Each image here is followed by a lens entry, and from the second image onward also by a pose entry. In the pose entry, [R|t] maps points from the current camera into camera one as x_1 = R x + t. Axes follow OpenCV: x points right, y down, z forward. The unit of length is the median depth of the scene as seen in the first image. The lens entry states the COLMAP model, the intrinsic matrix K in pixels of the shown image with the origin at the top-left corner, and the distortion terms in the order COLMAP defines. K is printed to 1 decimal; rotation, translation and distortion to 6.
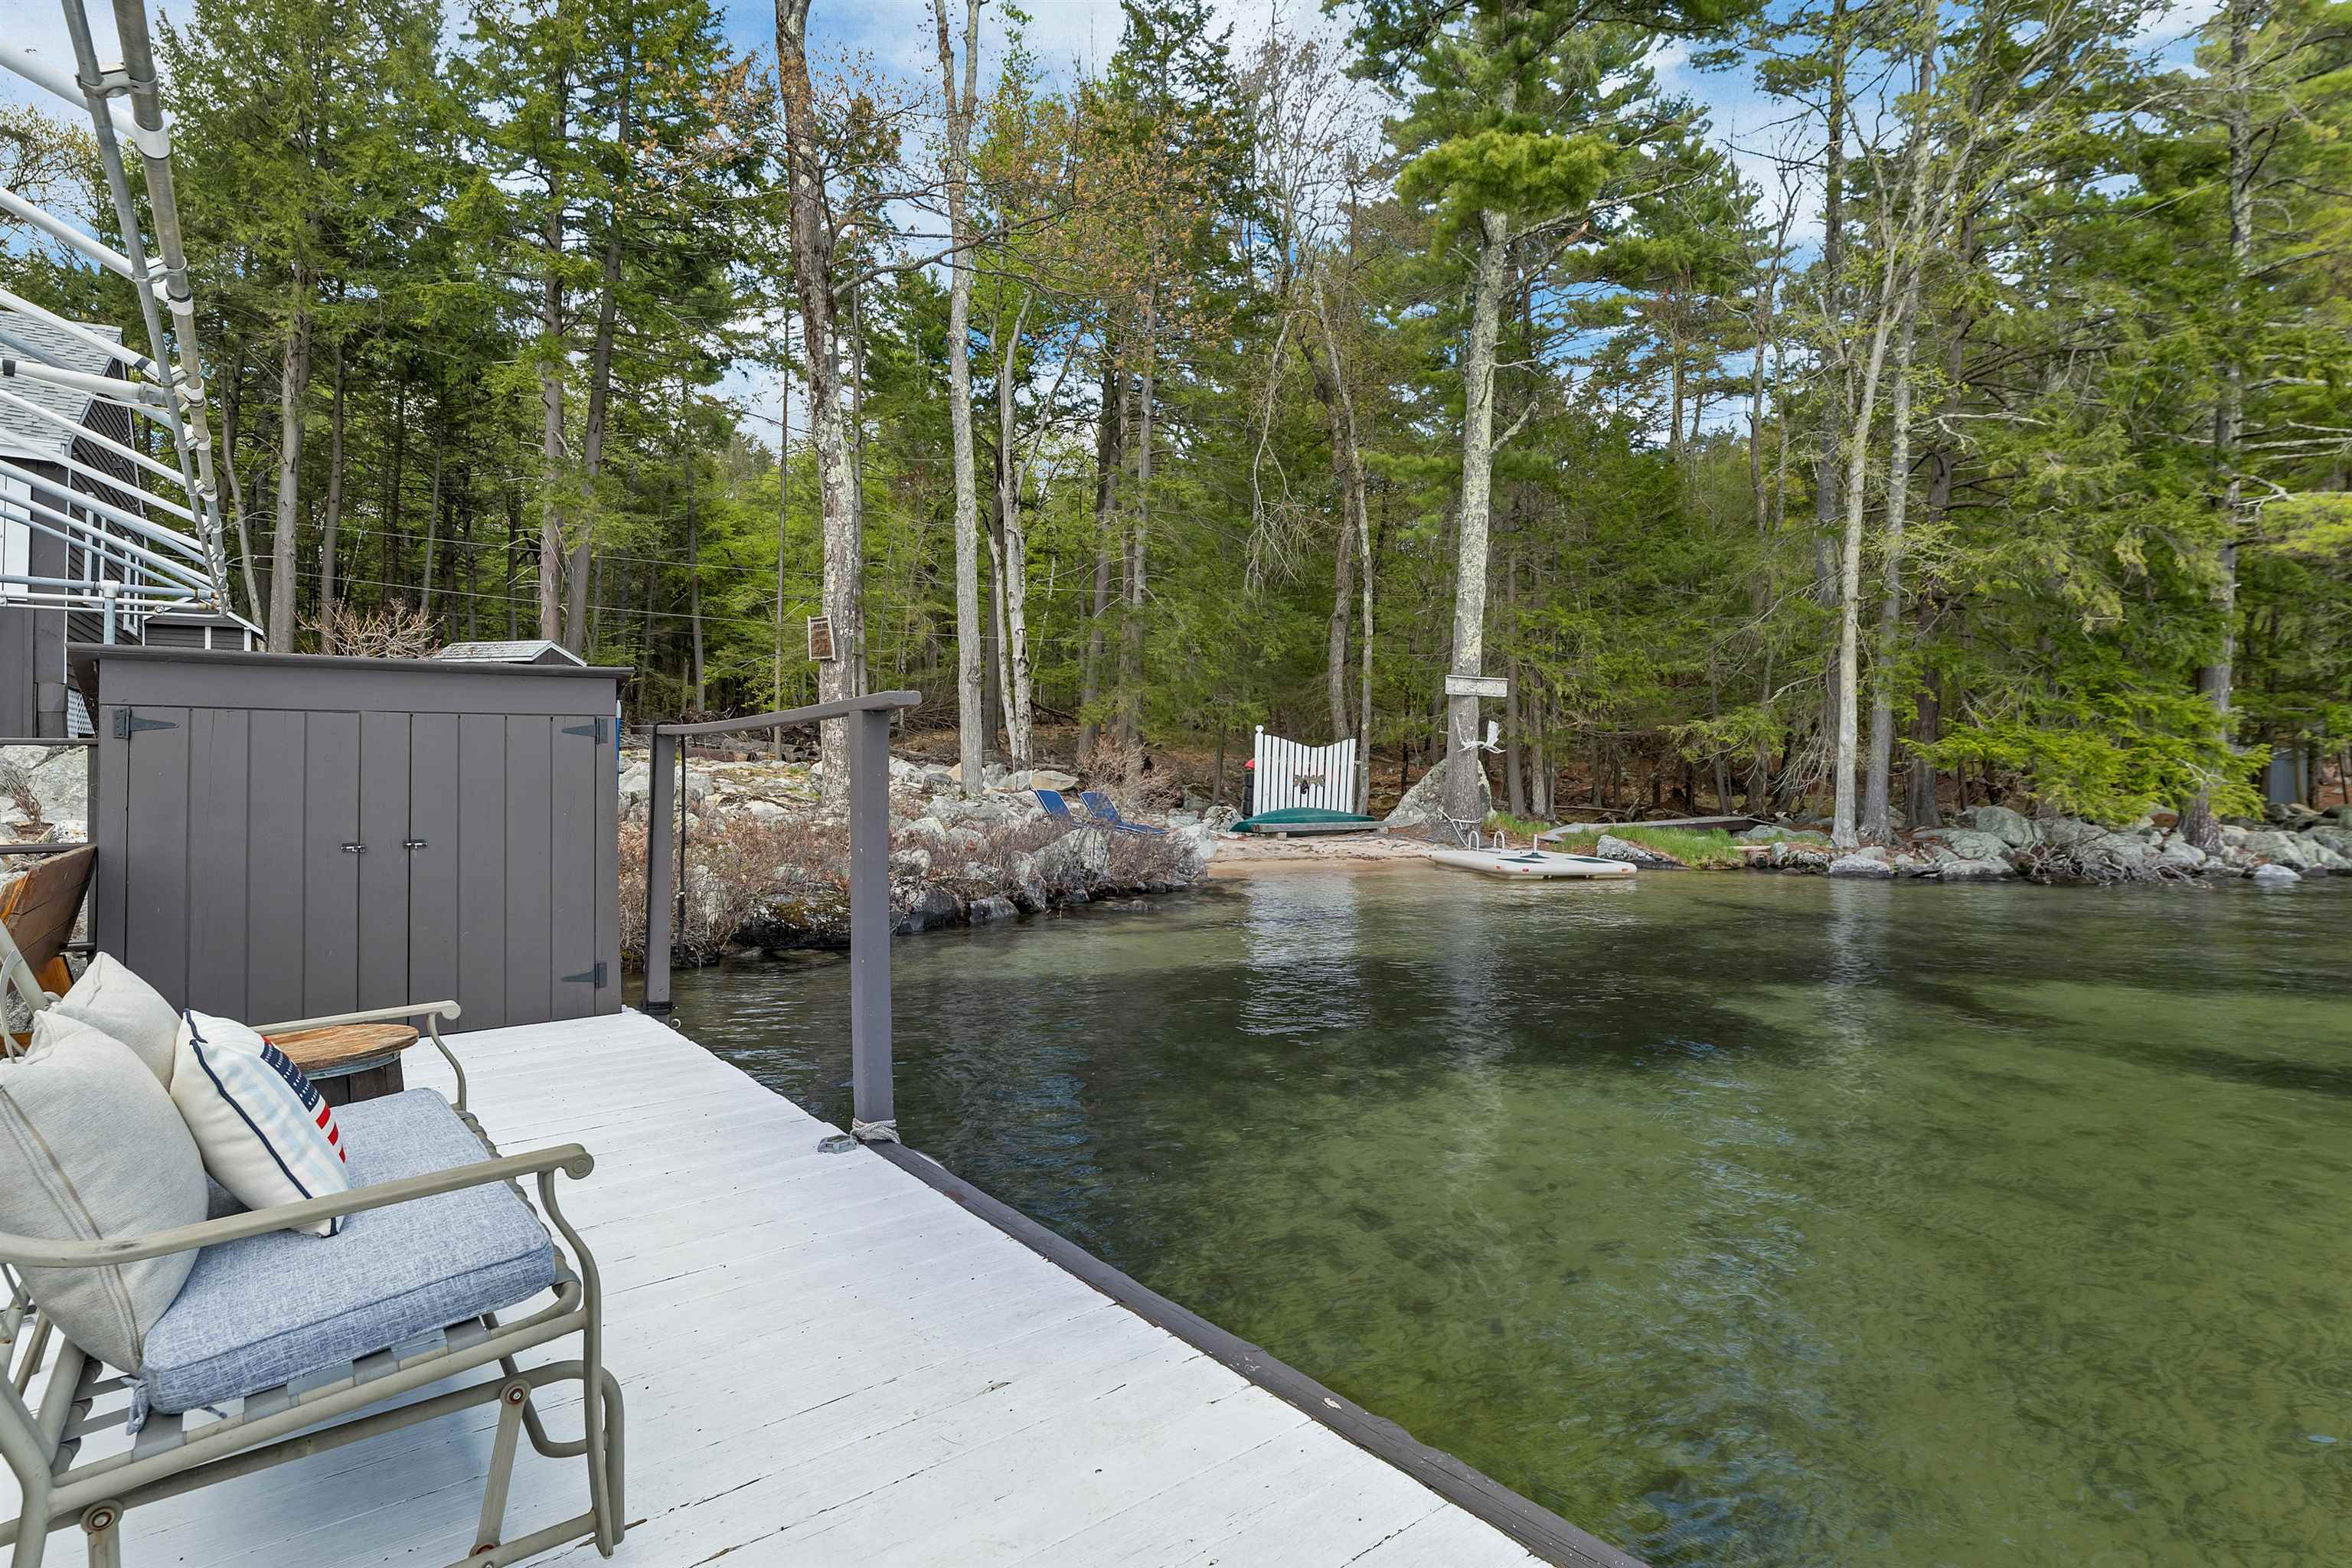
lens RADIAL K [[1202.5, 0, 1178.8], [0, 1202.5, 778.8], [0, 0, 1]] dist [0.006758, 0.000660]
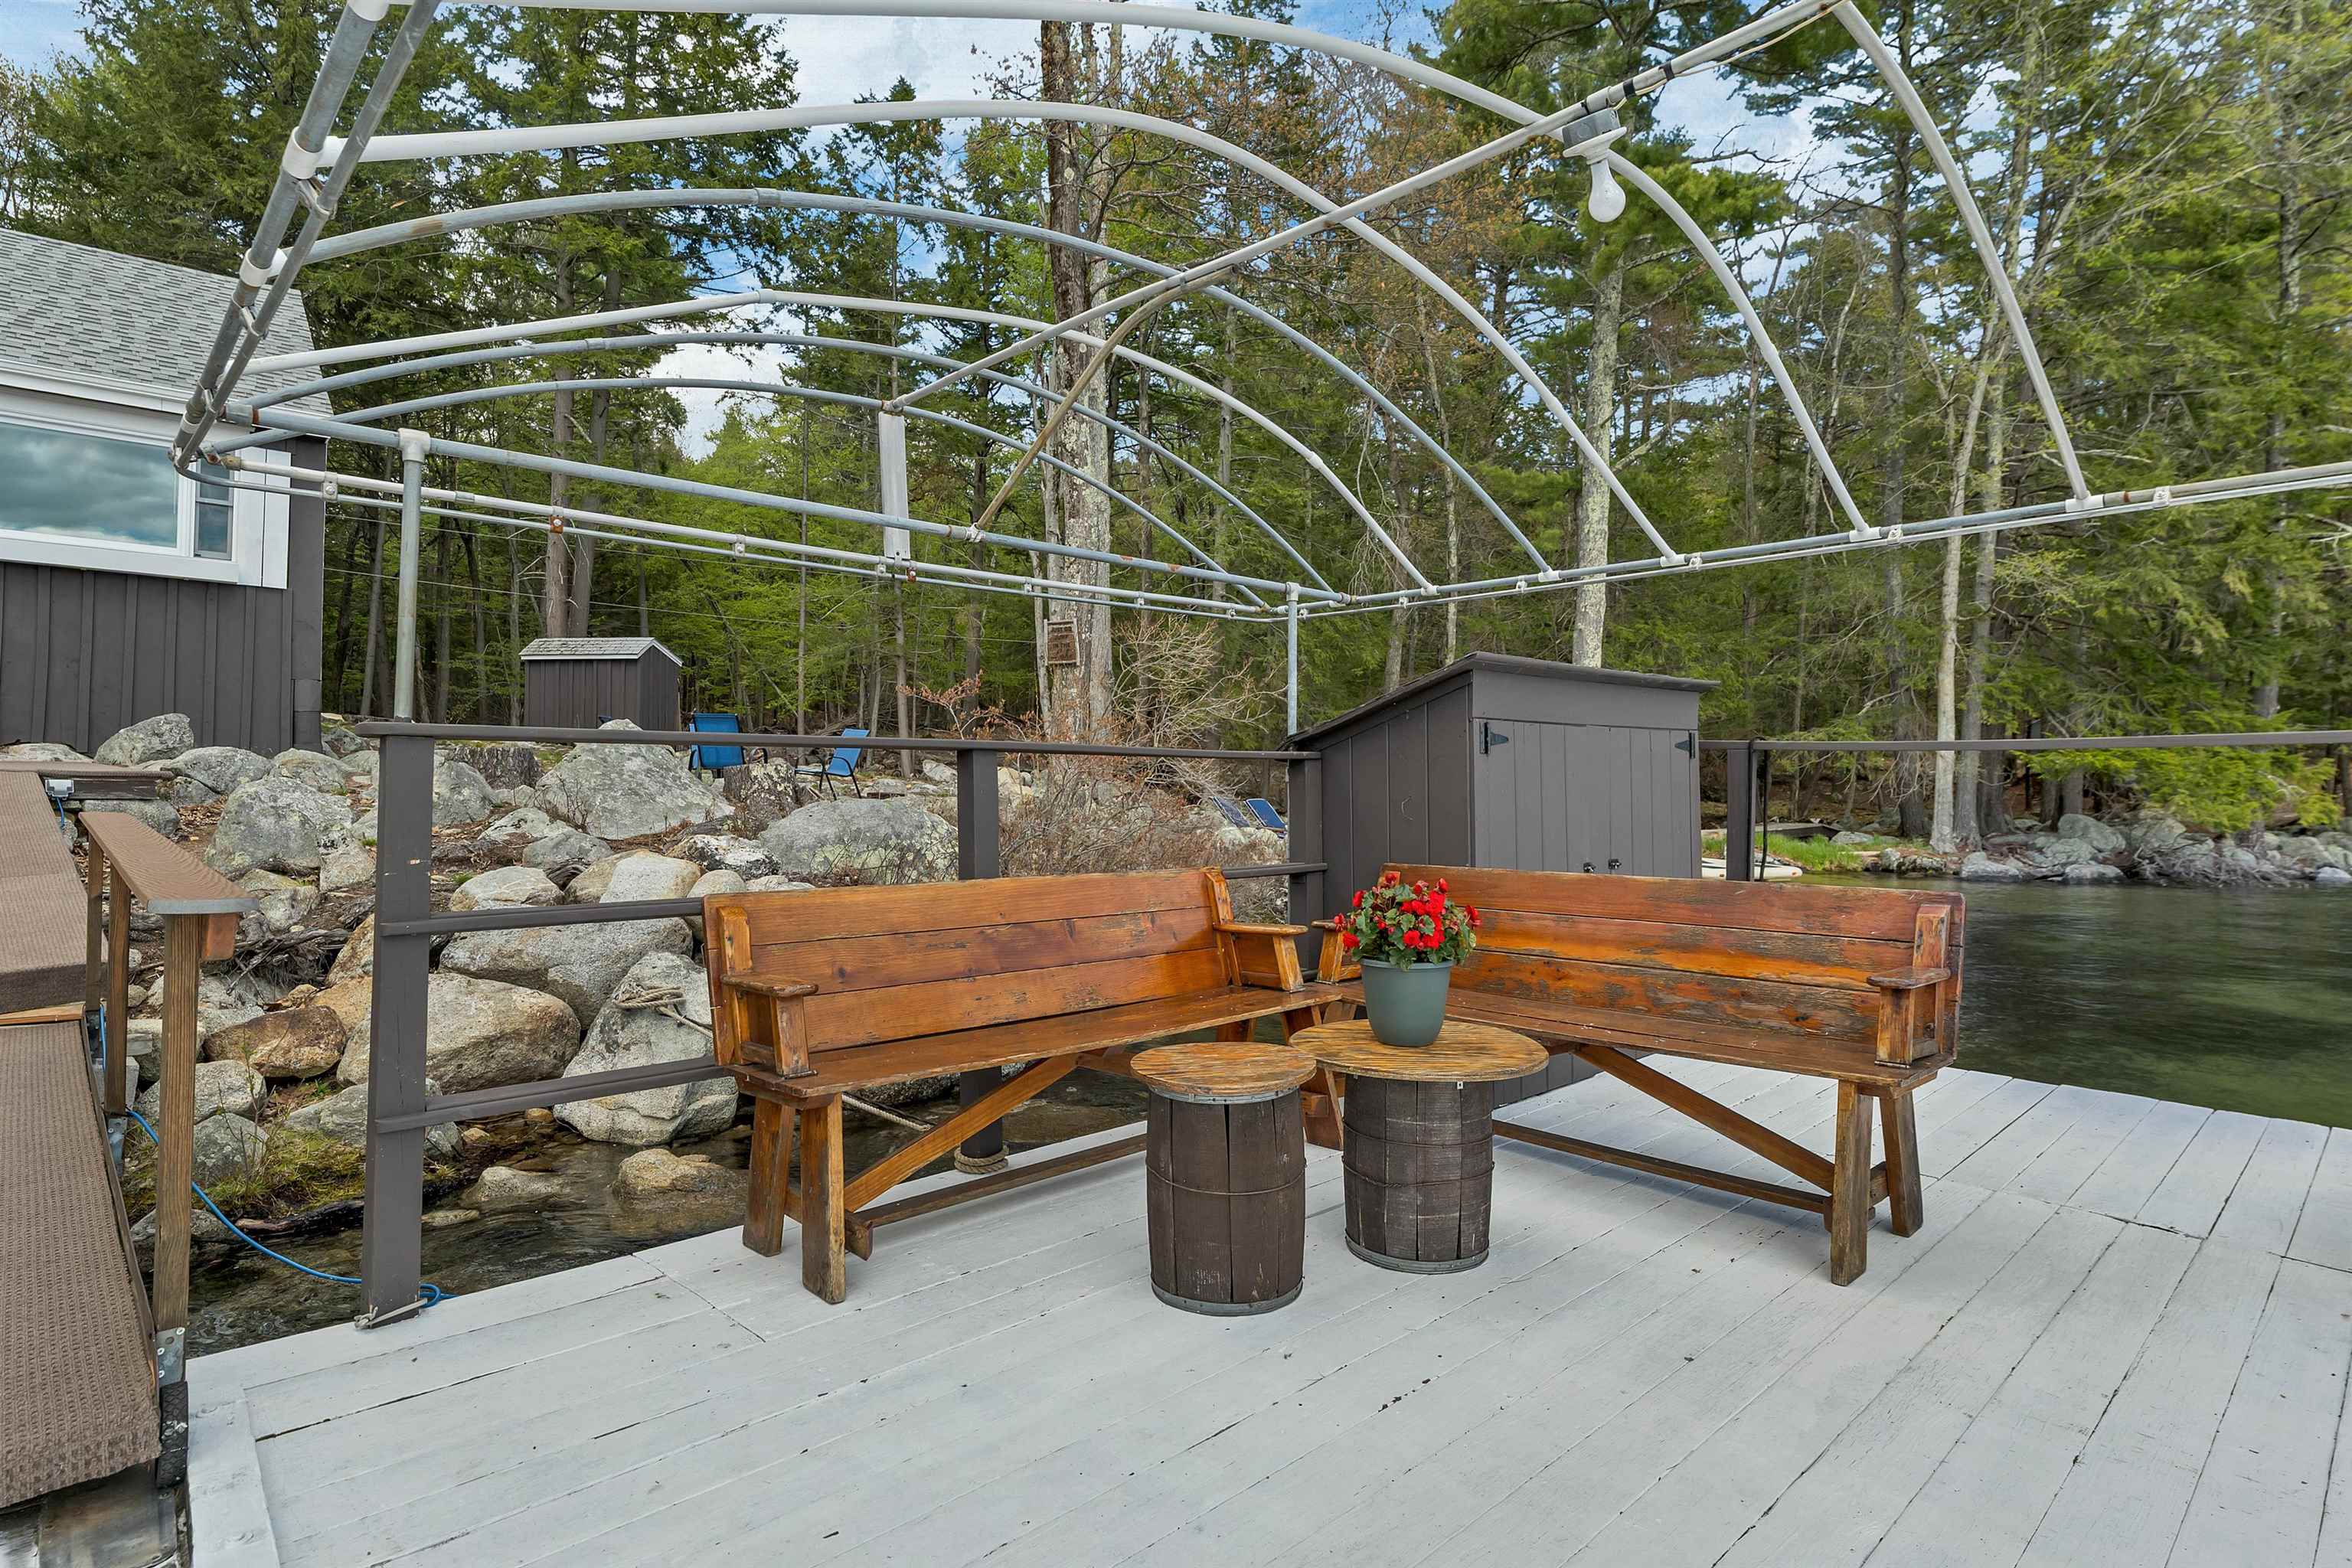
lens RADIAL K [[1202.5, 0, 1178.7], [0, 1202.5, 788.6], [0, 0, 1]] dist [0.006758, 0.000660]
pose [[0.994372, 0.003679, 0.105881, -0.242345], [-0.004160, 0.999982, 0.004328, -0.001483], [-0.105863, -0.004744, 0.994369, 0.010223]]
